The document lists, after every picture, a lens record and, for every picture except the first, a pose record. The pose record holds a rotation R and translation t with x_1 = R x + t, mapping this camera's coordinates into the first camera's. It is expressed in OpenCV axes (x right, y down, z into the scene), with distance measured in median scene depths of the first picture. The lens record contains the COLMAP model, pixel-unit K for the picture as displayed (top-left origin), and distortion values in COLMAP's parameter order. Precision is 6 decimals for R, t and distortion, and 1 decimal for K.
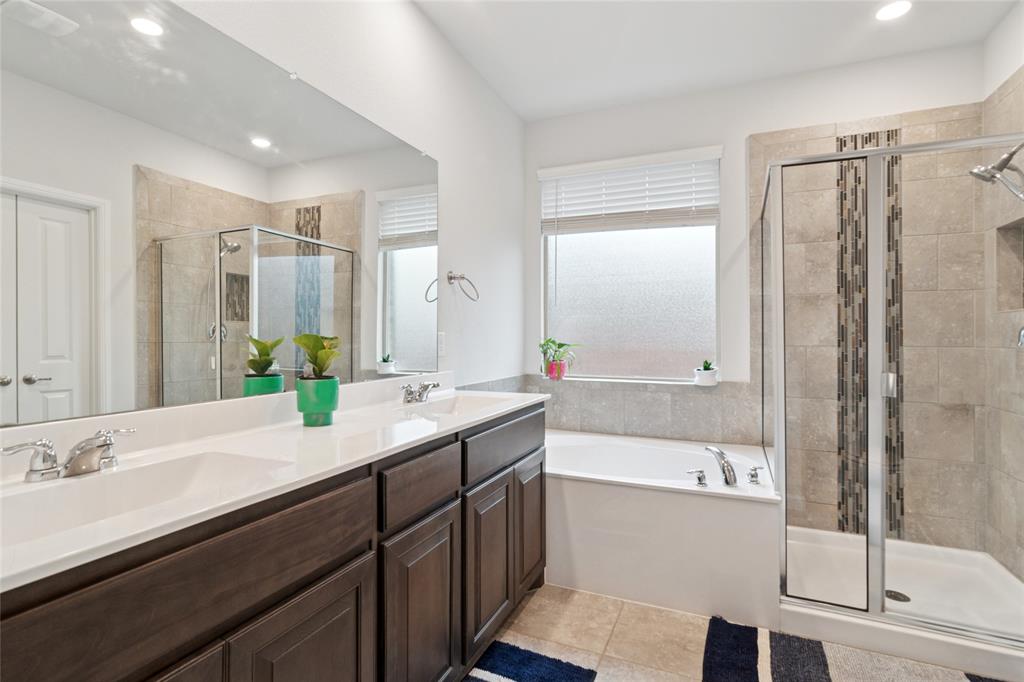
lens RADIAL K [[499.0, 0, 511.5], [0, 499.0, 329.9], [0, 0, 1]] dist [-0.005606, 0.002543]
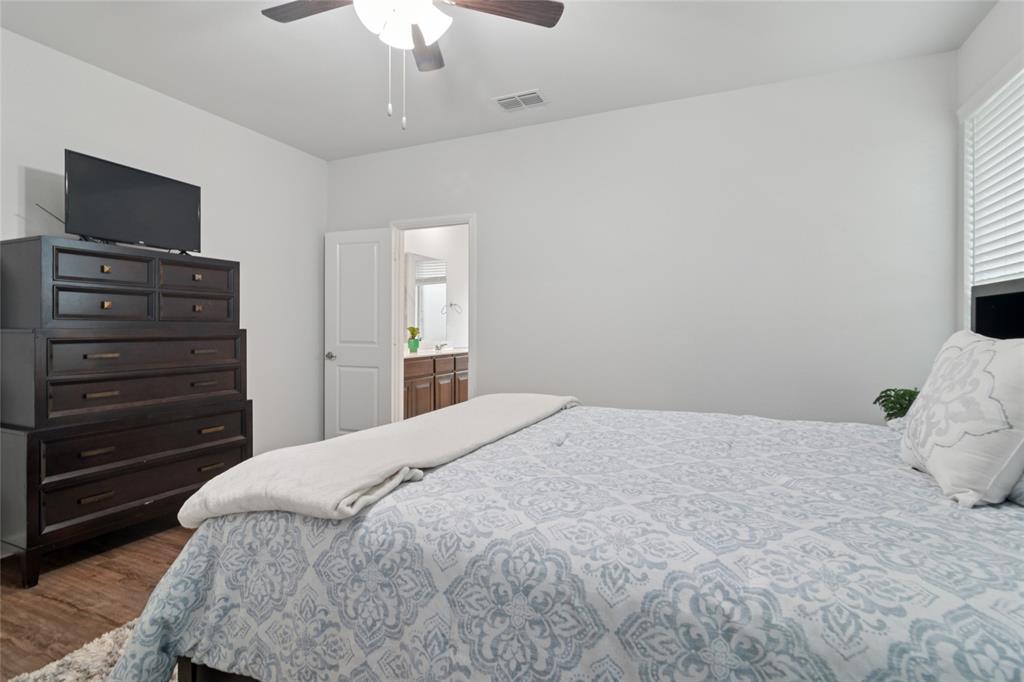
lens RADIAL K [[499.0, 0, 510.5], [0, 499.0, 330.1], [0, 0, 1]] dist [-0.005606, 0.002543]
pose [[0.999853, -0.010146, -0.013796, 0.437883], [0.010362, 0.999823, 0.015712, -0.021614], [0.013634, -0.015852, 0.999781, -3.150195]]
